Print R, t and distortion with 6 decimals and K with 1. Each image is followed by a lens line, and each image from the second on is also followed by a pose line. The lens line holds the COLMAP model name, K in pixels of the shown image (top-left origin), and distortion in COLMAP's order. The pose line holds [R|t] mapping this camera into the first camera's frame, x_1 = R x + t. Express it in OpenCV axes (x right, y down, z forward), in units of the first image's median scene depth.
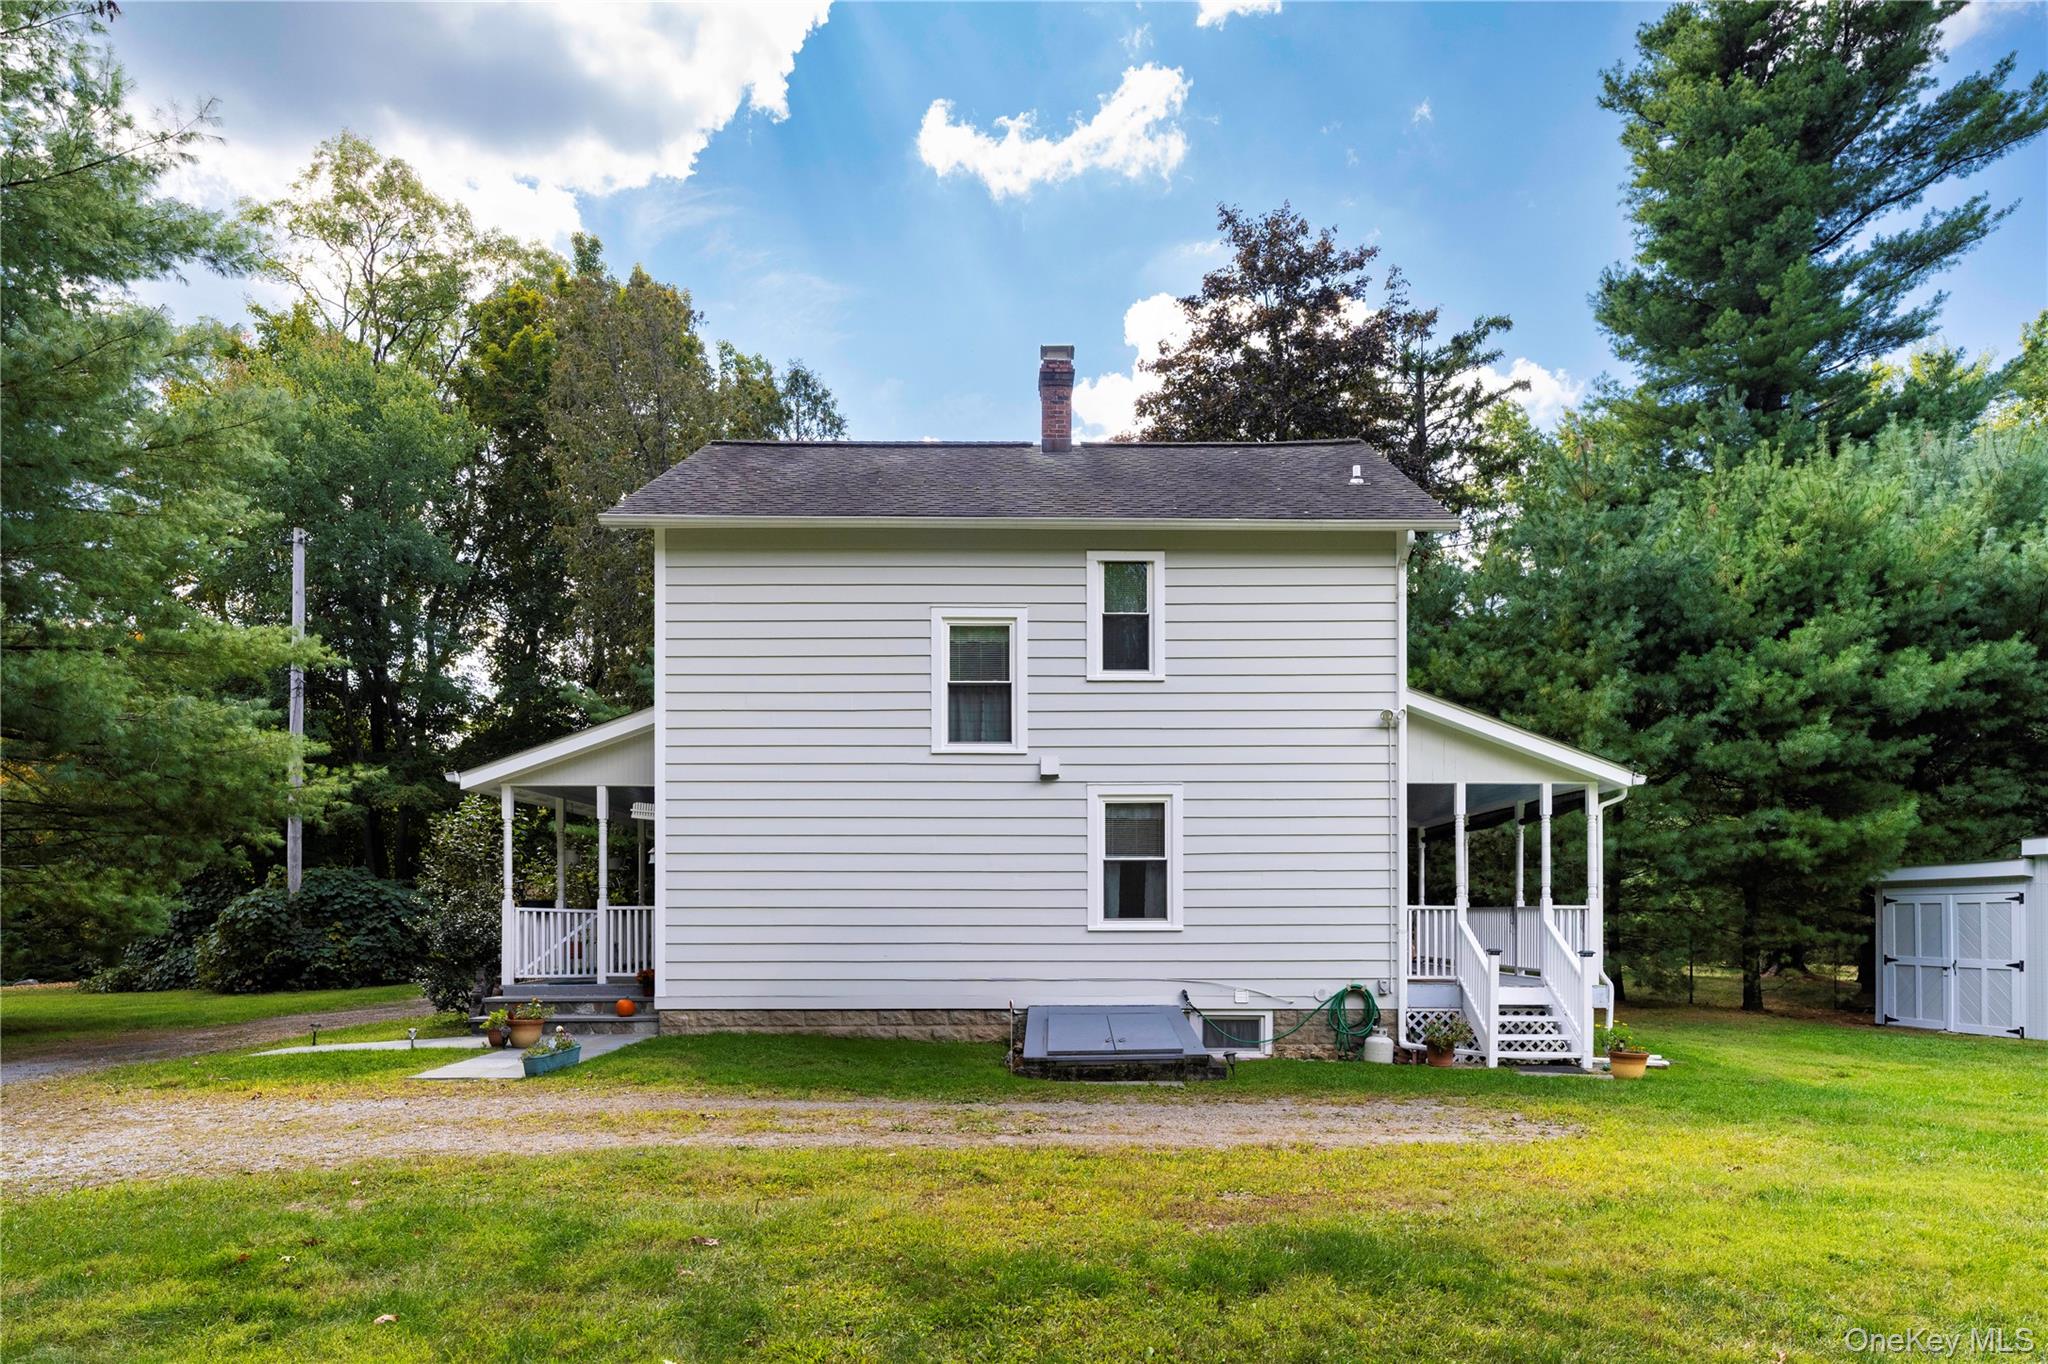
lens RADIAL K [[1210.8, 0, 1029.2], [0, 1210.8, 913.2], [0, 0, 1]] dist [0.001963, 0.000879]
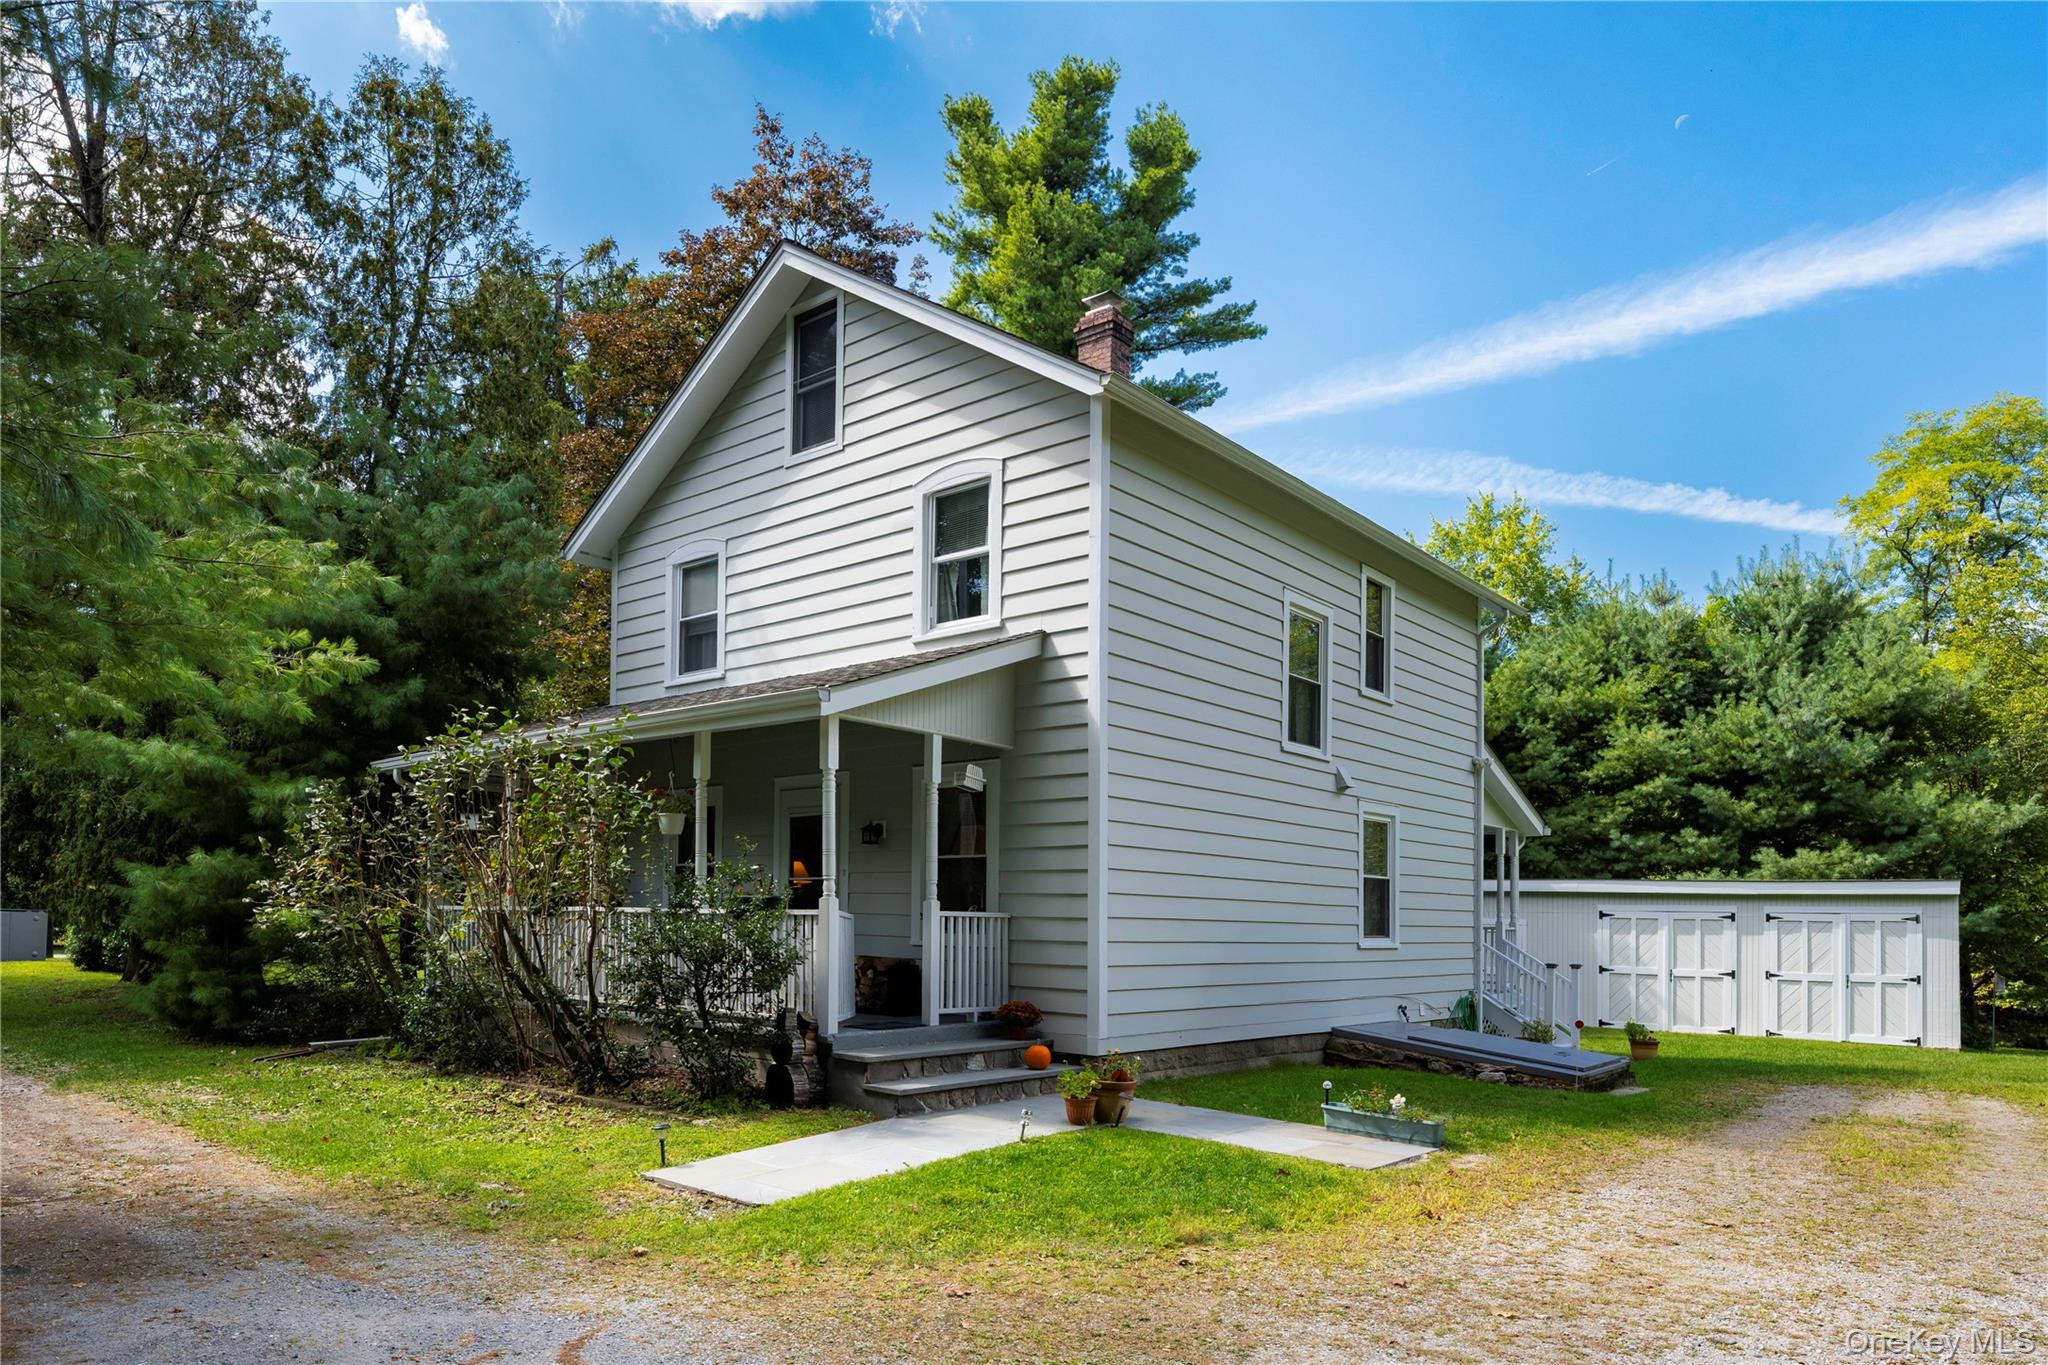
lens RADIAL K [[1354.7, 0, 1025.5], [0, 1354.7, 866.0], [0, 0, 1]] dist [-0.000698, -0.000214]
pose [[0.634873, 0.045931, 0.771250, -0.682399], [-0.025122, 0.998931, -0.038811, -0.001958], [-0.772208, 0.005265, 0.635348, 0.358225]]
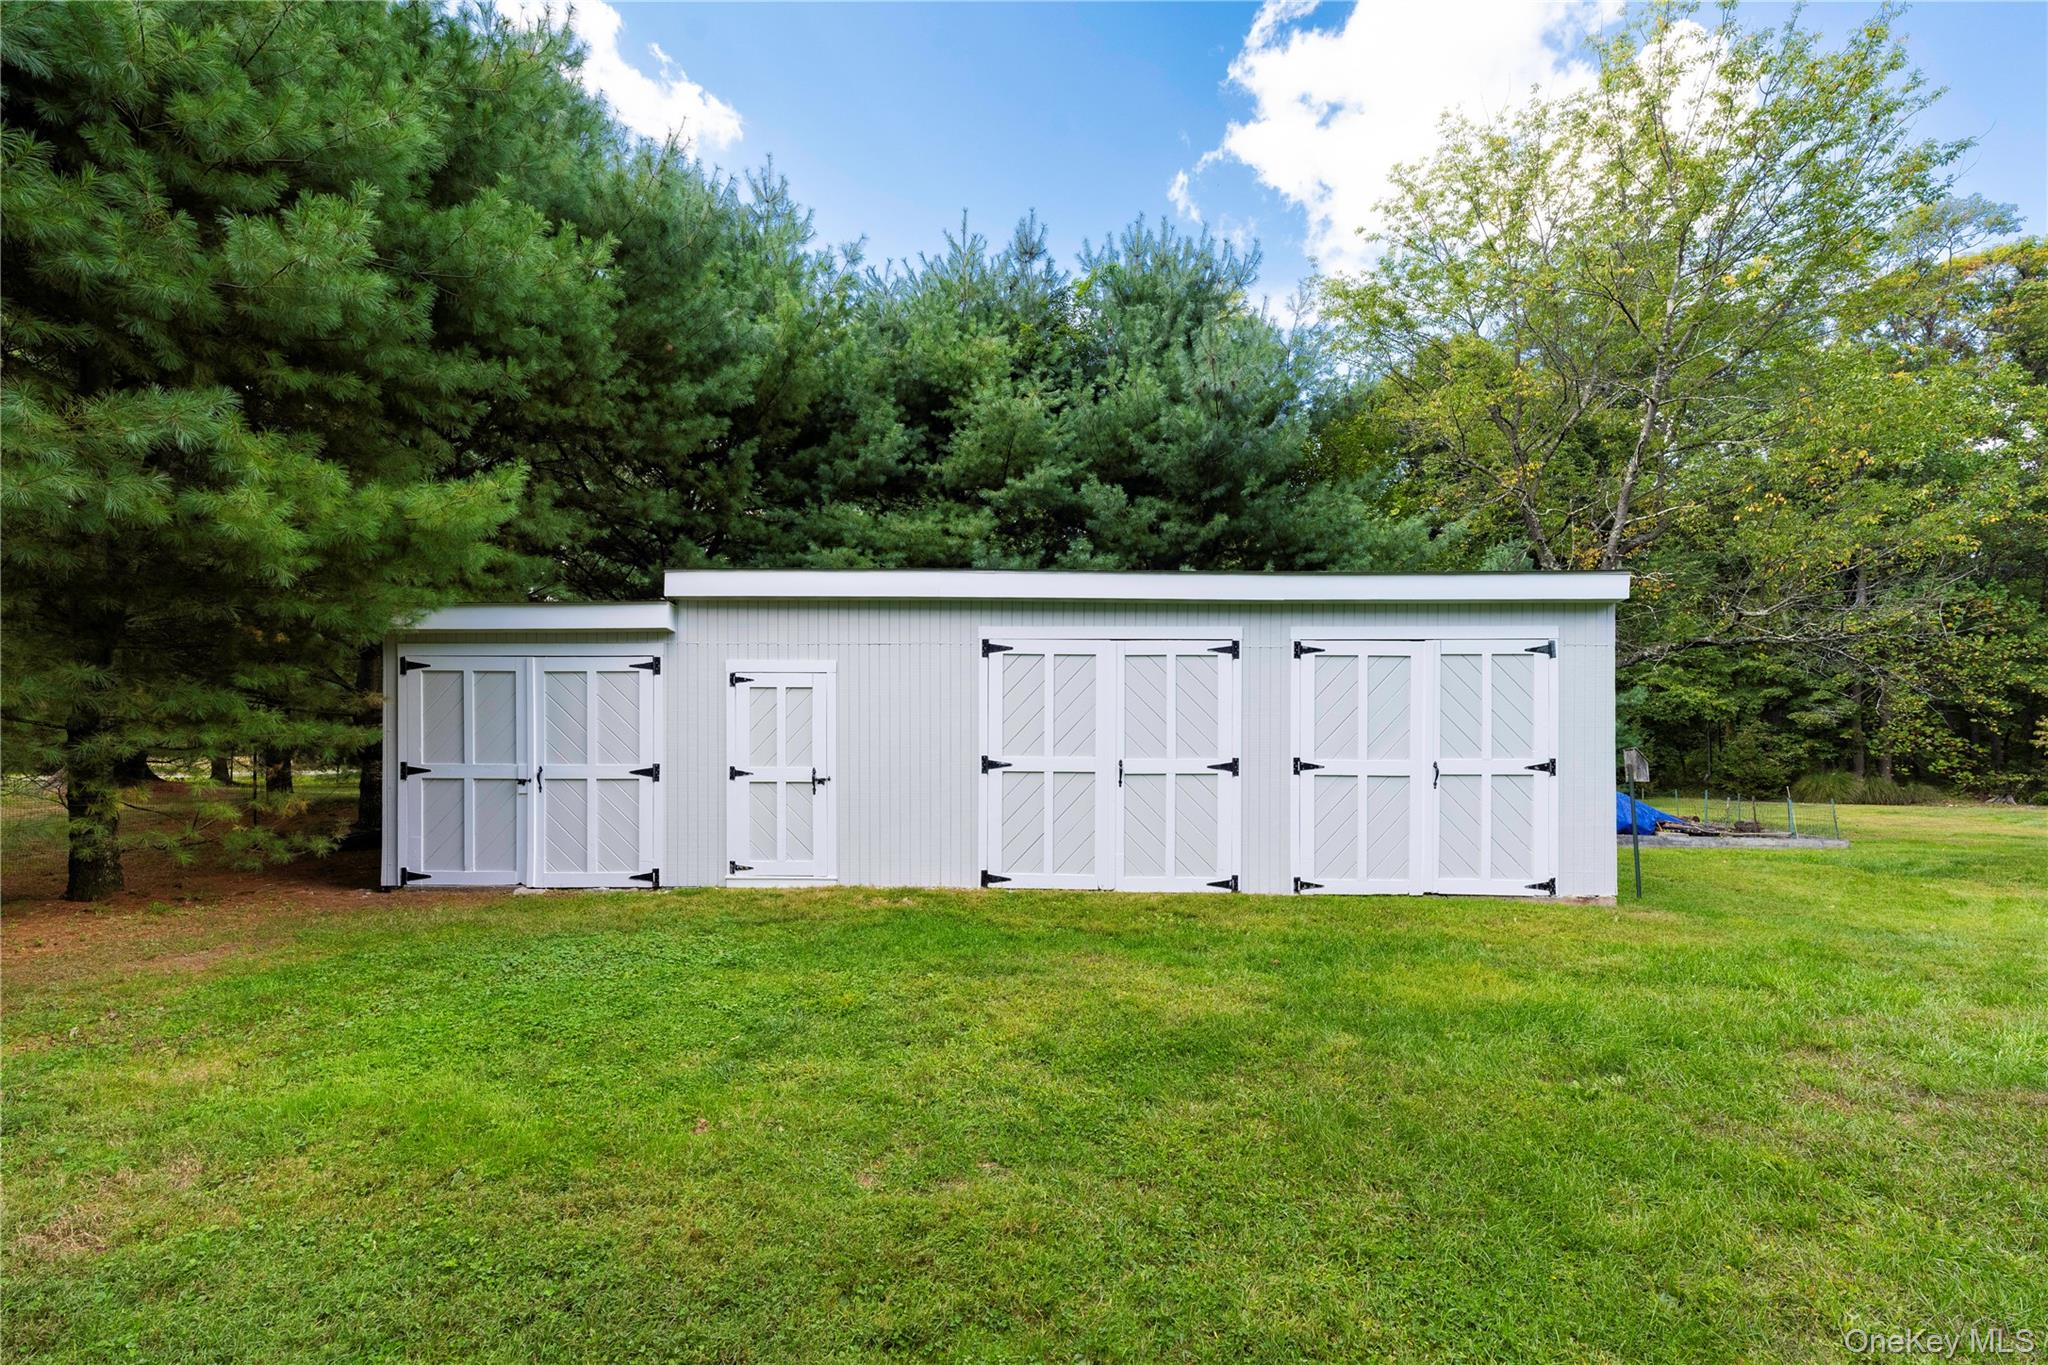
lens RADIAL K [[834.1, 0, 1029.0], [0, 834.1, 707.3], [0, 0, 1]] dist [0.000543, 0.000208]
pose [[0.157329, 0.006113, 0.987527, 0.402026], [-0.006916, 0.999963, -0.005088, 0.010019], [-0.987522, -0.006029, 0.157366, 0.710766]]
